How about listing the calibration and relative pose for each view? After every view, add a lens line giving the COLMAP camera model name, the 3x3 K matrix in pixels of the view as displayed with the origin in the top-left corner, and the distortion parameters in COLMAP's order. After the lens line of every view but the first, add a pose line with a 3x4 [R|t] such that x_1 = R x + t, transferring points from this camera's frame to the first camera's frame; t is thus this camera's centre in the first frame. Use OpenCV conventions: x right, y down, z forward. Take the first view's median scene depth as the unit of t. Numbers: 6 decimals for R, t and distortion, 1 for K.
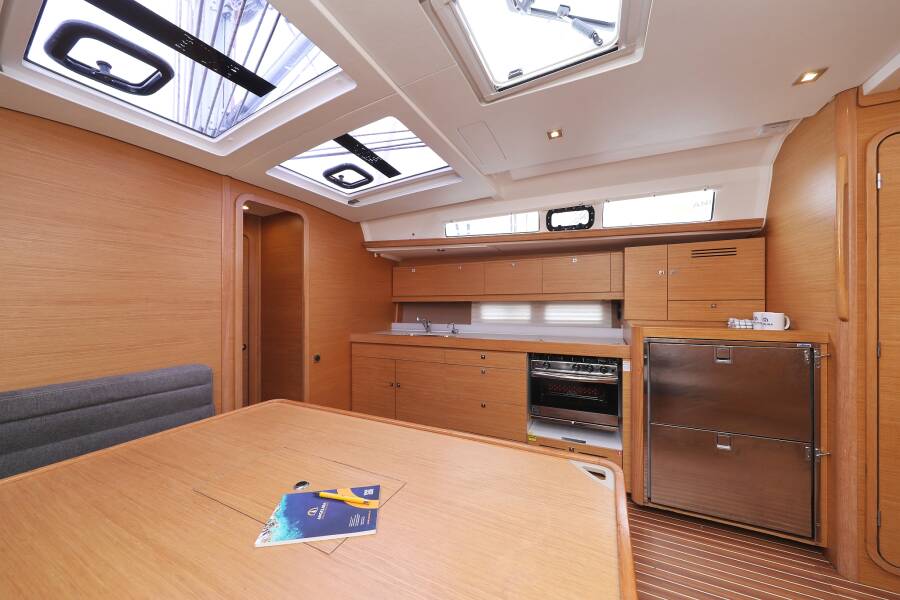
lens RADIAL K [[302.7, 0, 436.4], [0, 302.7, 300.6], [0, 0, 1]] dist [-0.007248, 0.000097]
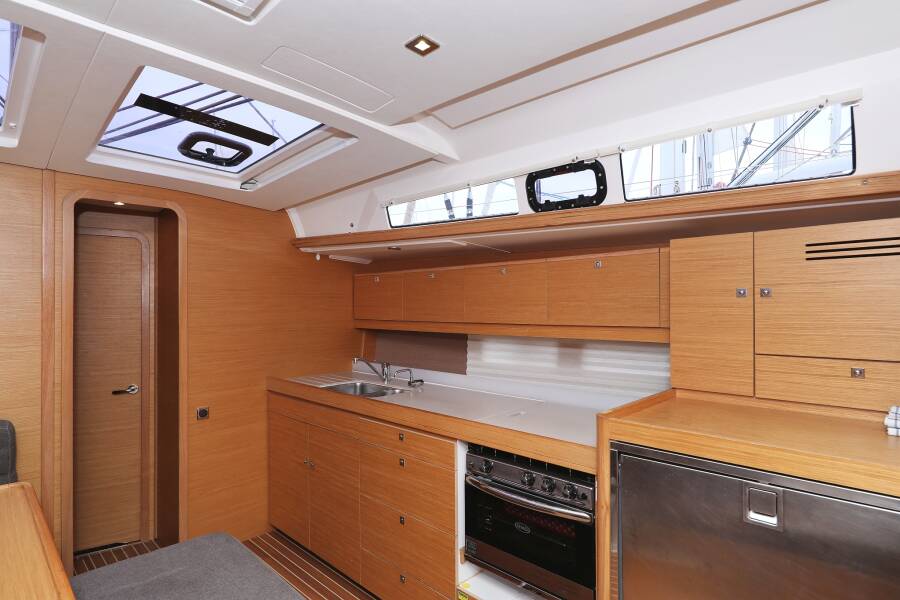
lens RADIAL K [[485.6, 0, 428.4], [0, 485.6, 305.1], [0, 0, 1]] dist [0.009270, 0.002469]
pose [[0.950738, -0.001206, -0.309993, 0.514117], [0.001219, 0.999999, -0.000152, -0.072268], [0.309993, -0.000233, 0.950739, 0.136207]]
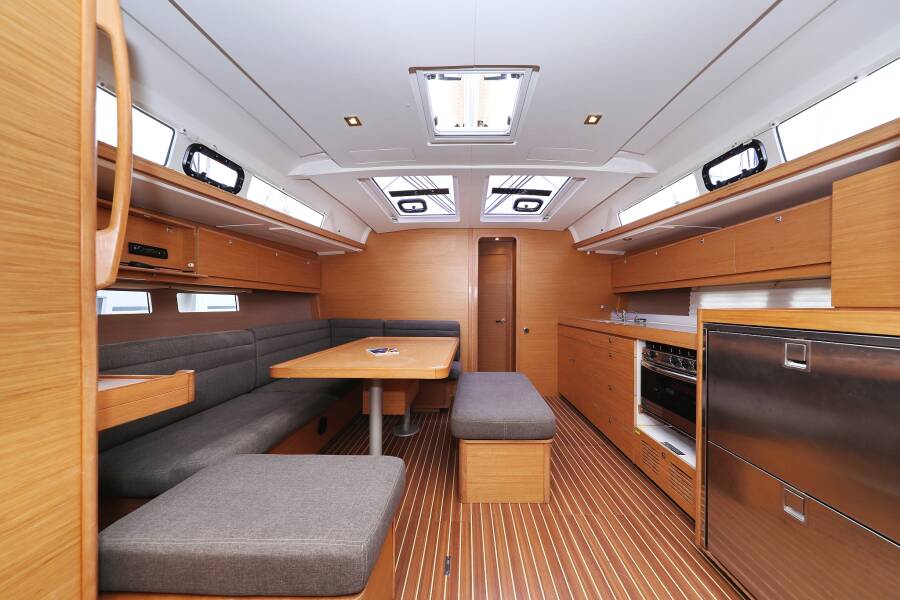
lens RADIAL K [[290.9, 0, 461.1], [0, 290.9, 307.6], [0, 0, 1]] dist [0.006540, -0.000436]
pose [[0.442756, 0.007943, -0.896607, 0.849124], [-0.002290, 0.999968, 0.007728, 0.066455], [0.896639, -0.001369, 0.442760, 0.113206]]
